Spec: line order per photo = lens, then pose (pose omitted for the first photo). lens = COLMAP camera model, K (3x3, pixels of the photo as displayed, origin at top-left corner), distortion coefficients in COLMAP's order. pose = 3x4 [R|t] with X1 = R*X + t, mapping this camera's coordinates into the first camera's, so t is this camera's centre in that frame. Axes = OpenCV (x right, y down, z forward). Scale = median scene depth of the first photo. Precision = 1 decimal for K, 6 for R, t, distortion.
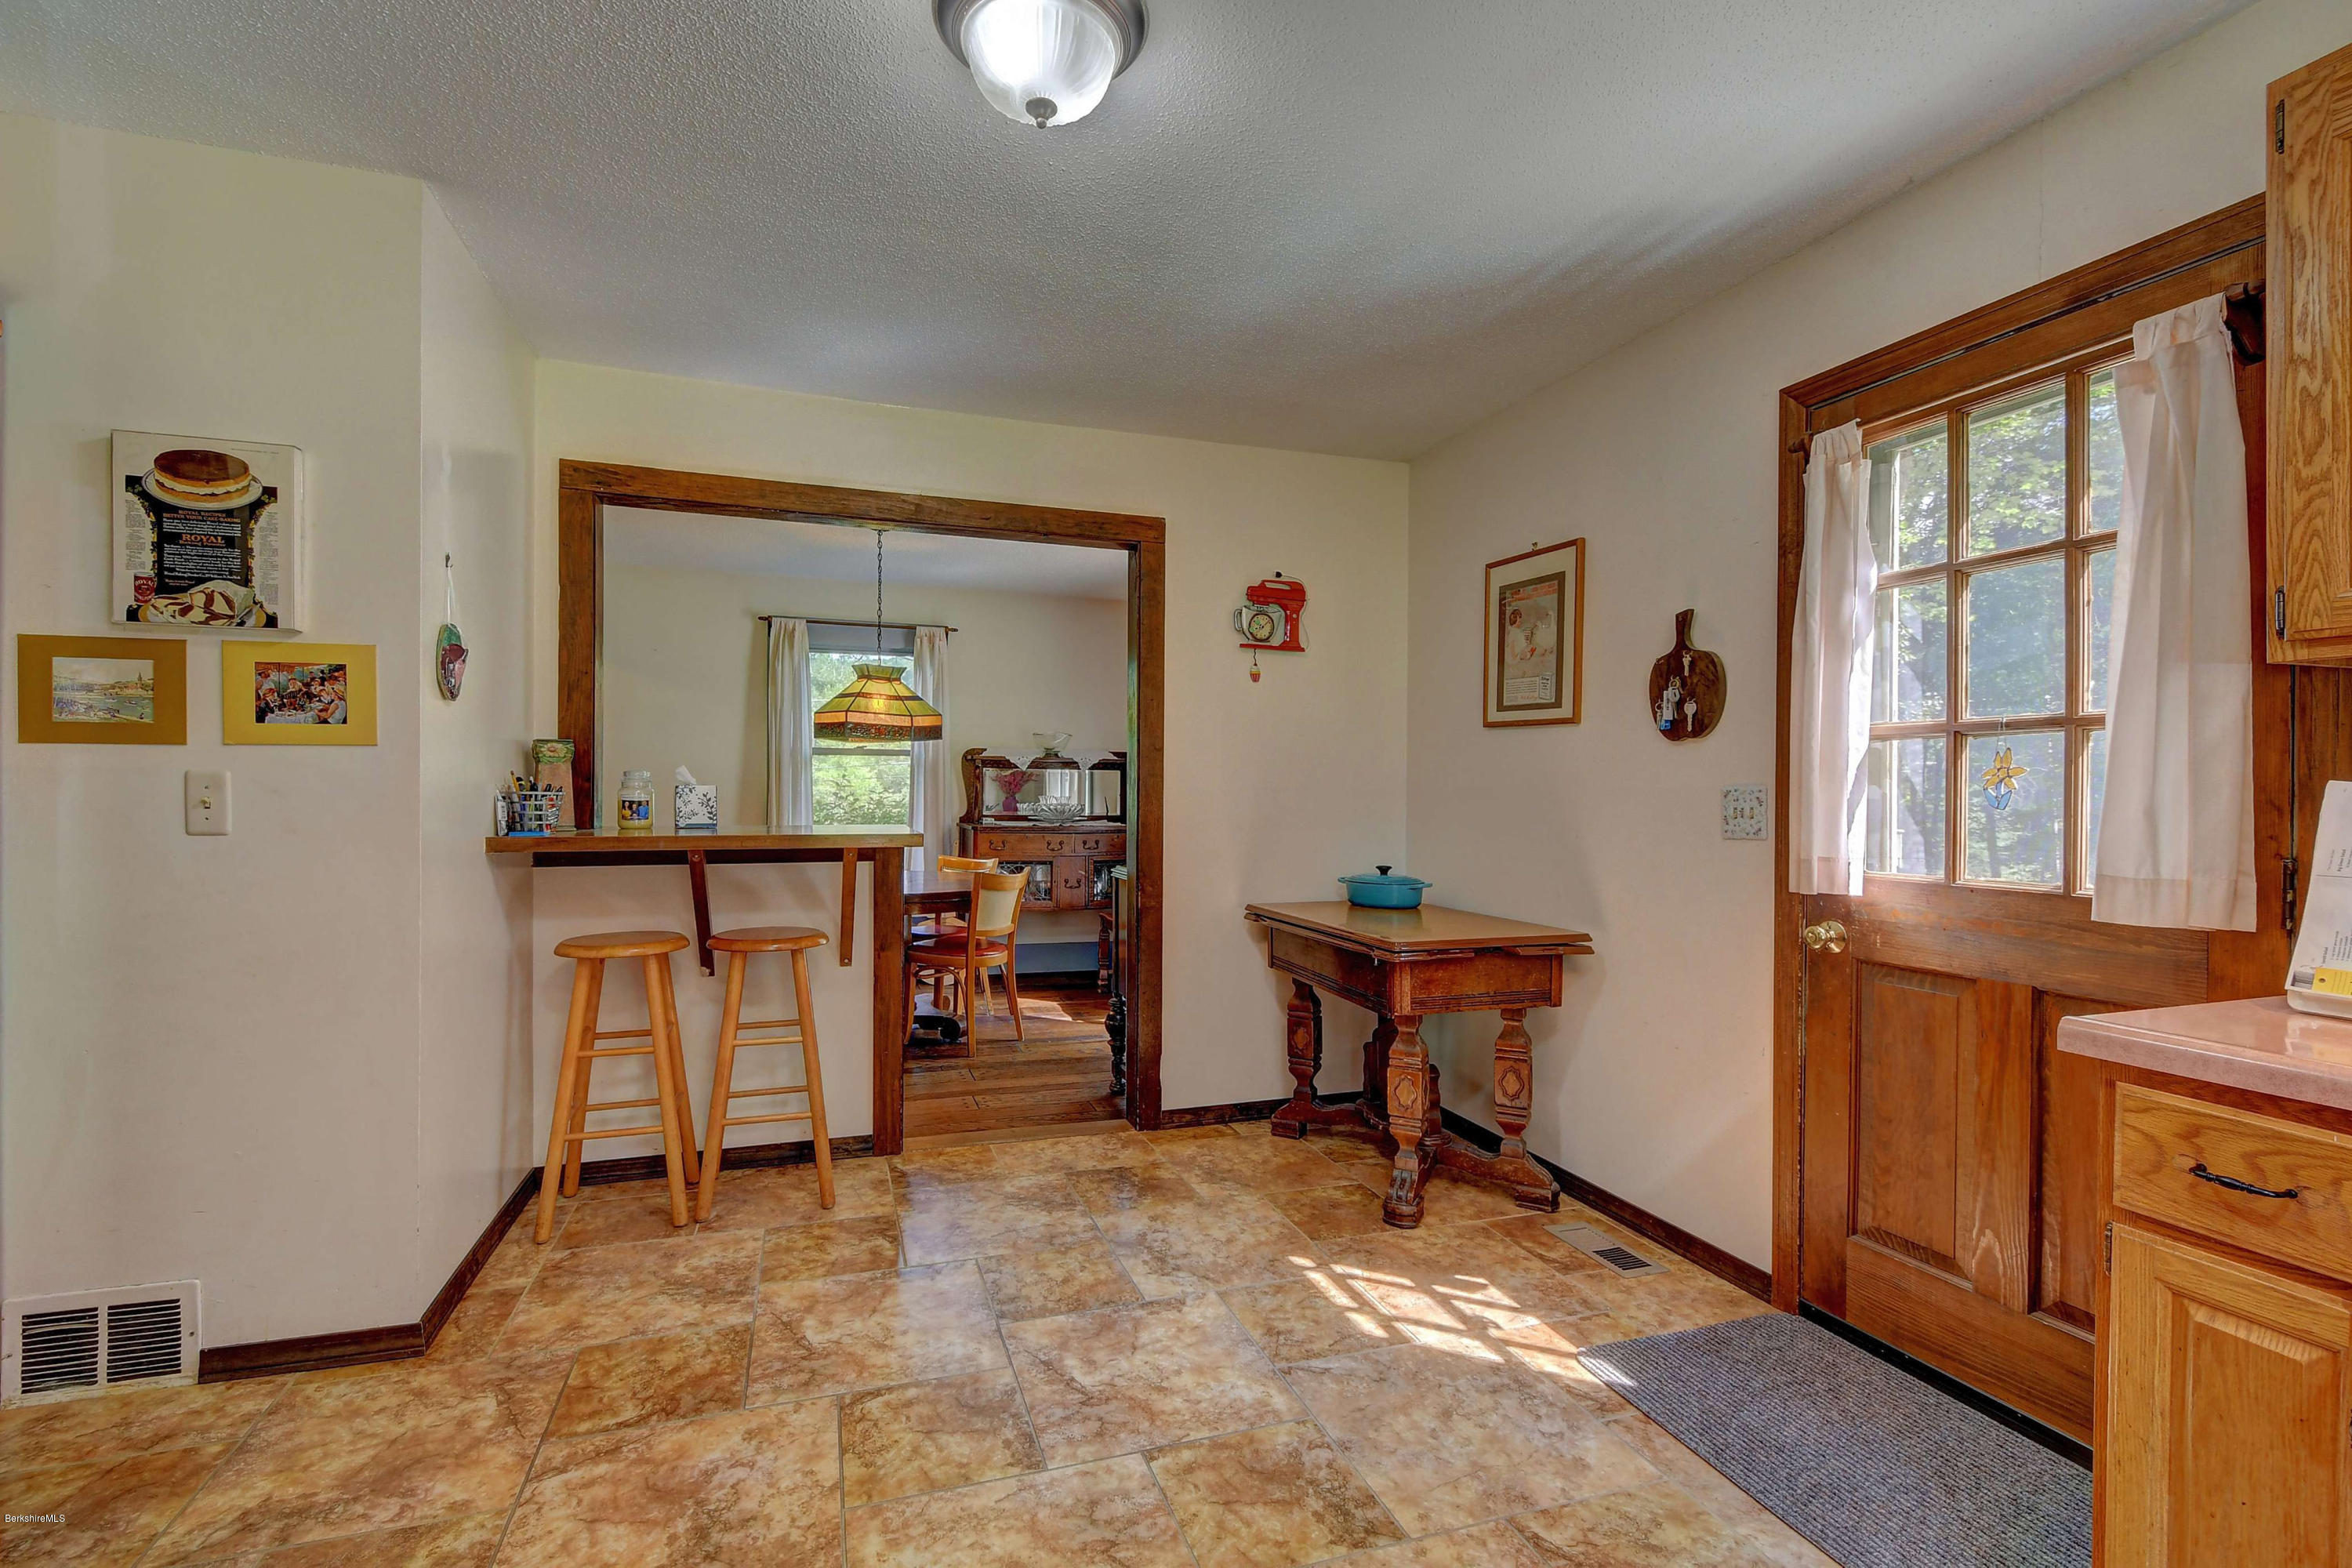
lens RADIAL K [[1037.4, 0, 1175.9], [0, 1037.4, 802.3], [0, 0, 1]] dist [0.007311, -0.003721]
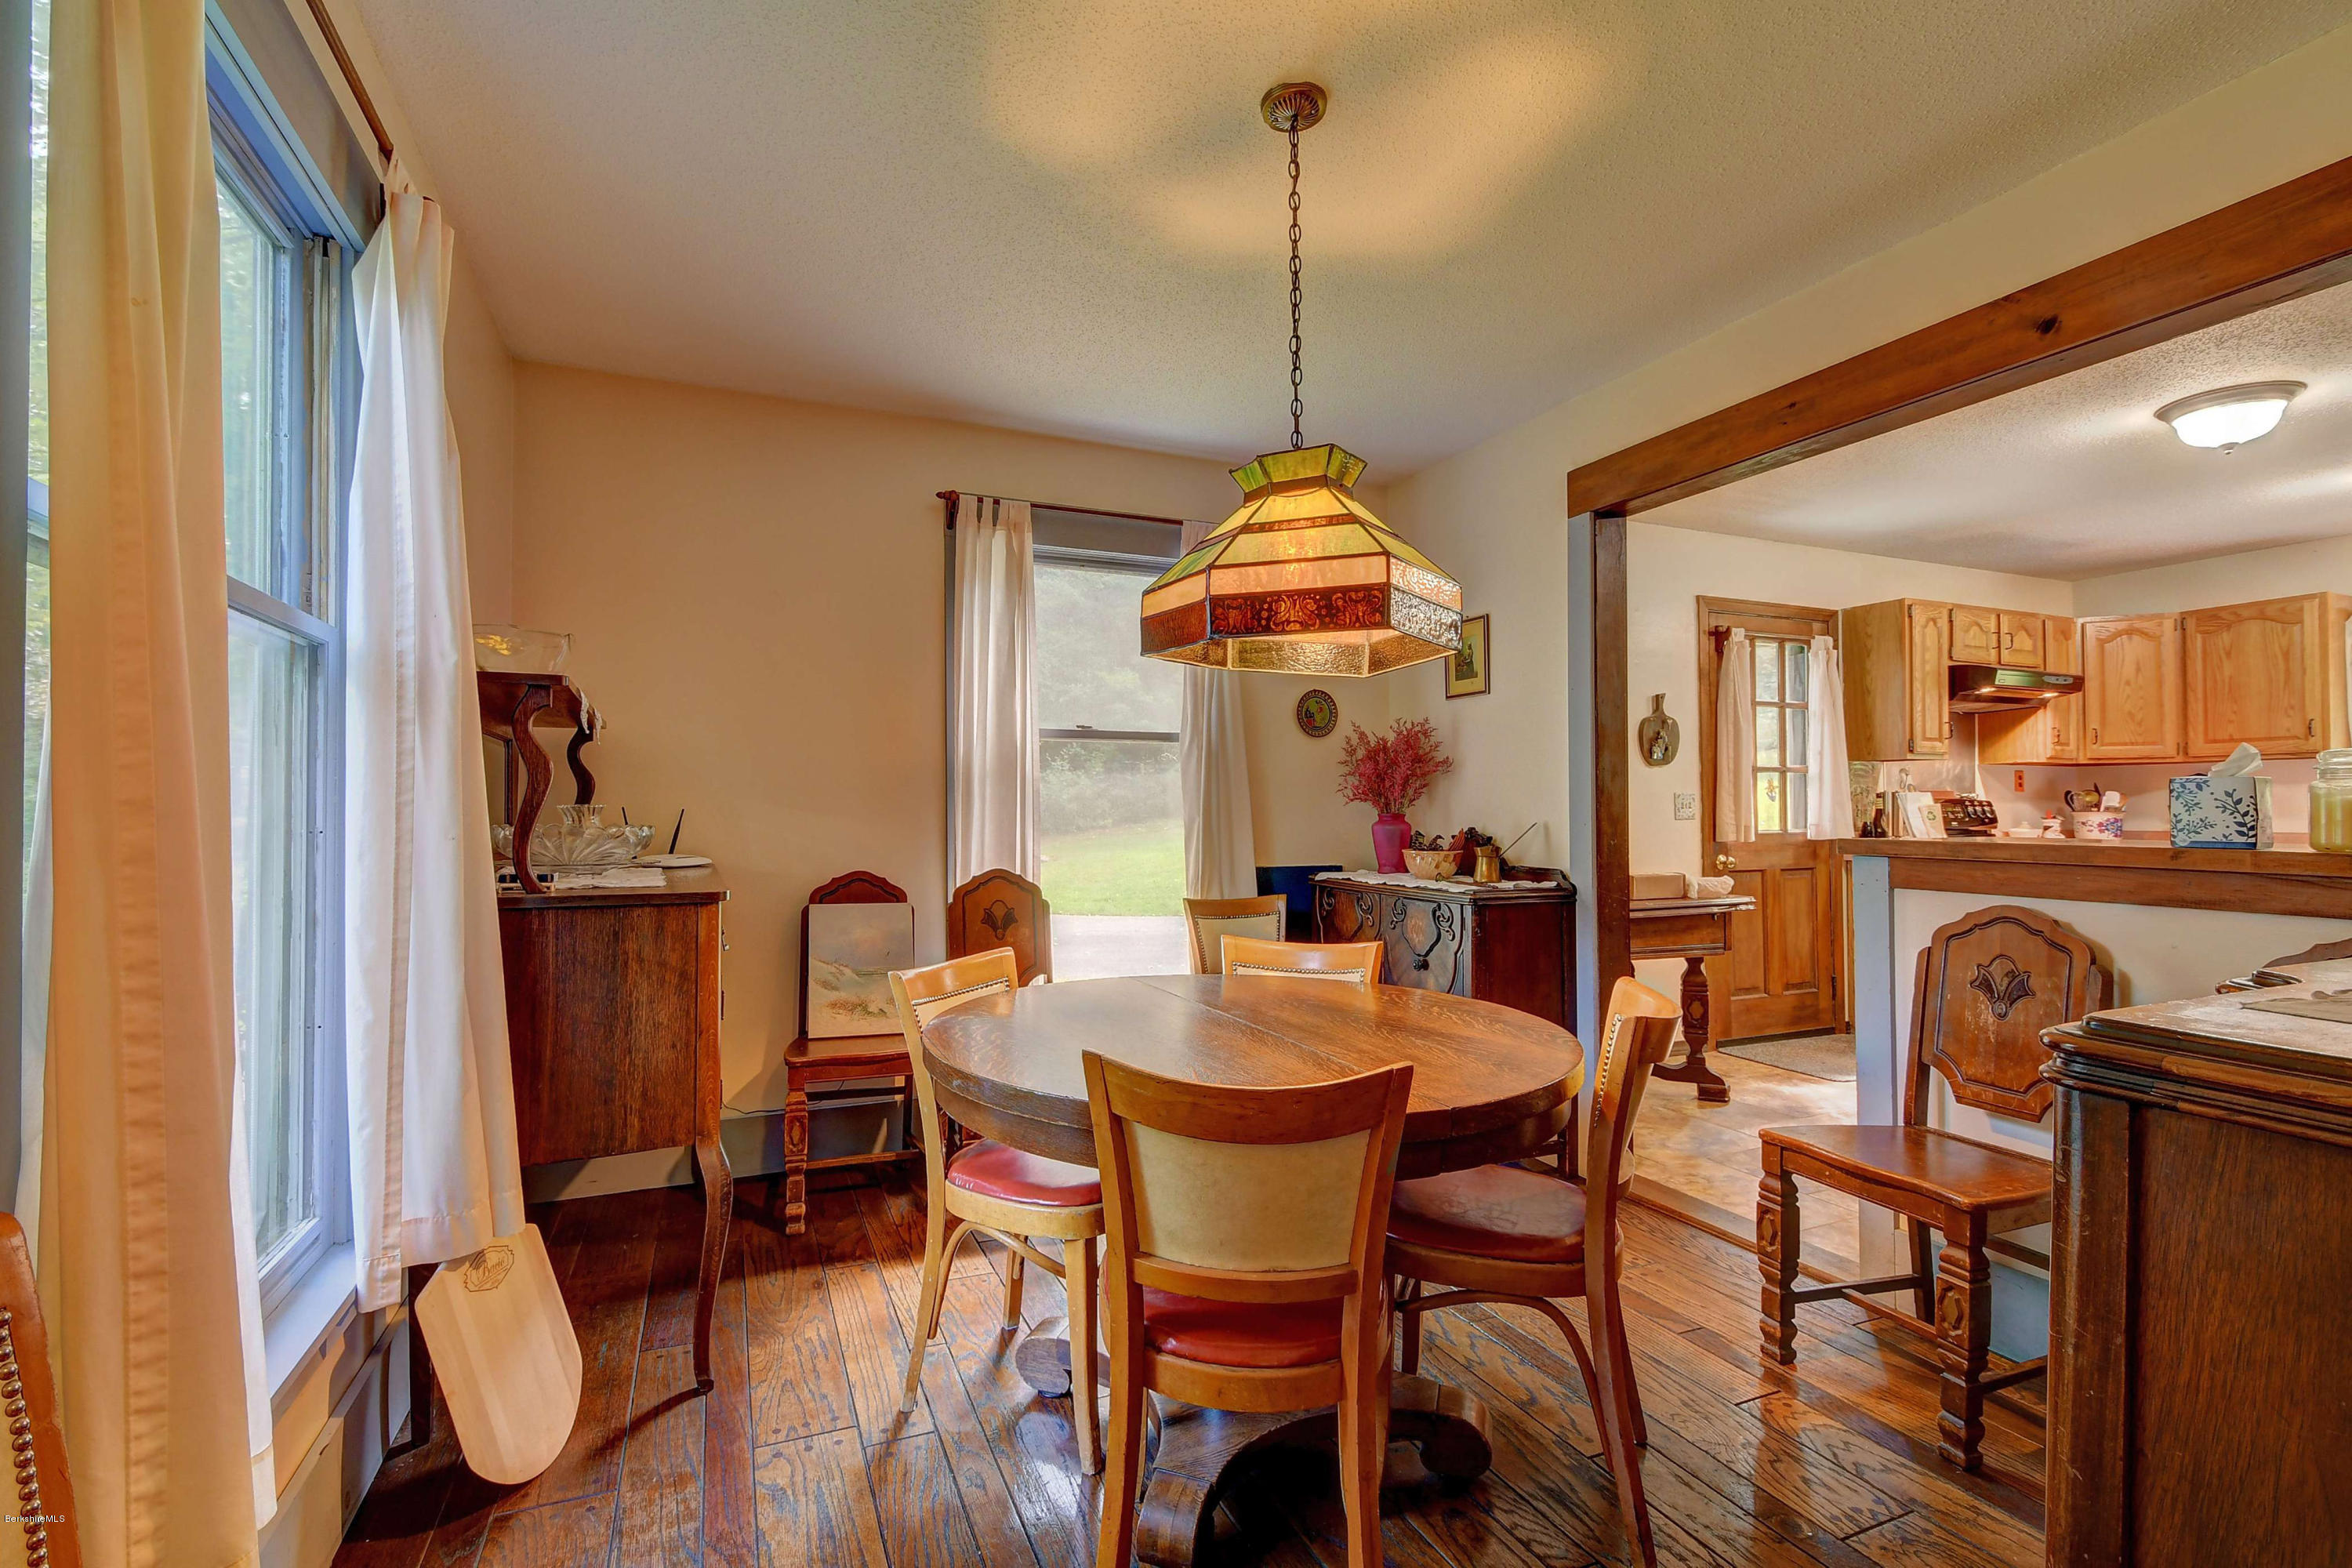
lens RADIAL K [[1037.4, 0, 1196.2], [0, 1037.4, 790.7], [0, 0, 1]] dist [0.007311, -0.003721]
pose [[-0.091674, 0.008002, 0.995757, -1.303568], [0.010035, 0.999924, -0.007112, -0.013020], [-0.995738, 0.009341, -0.091747, 2.124600]]
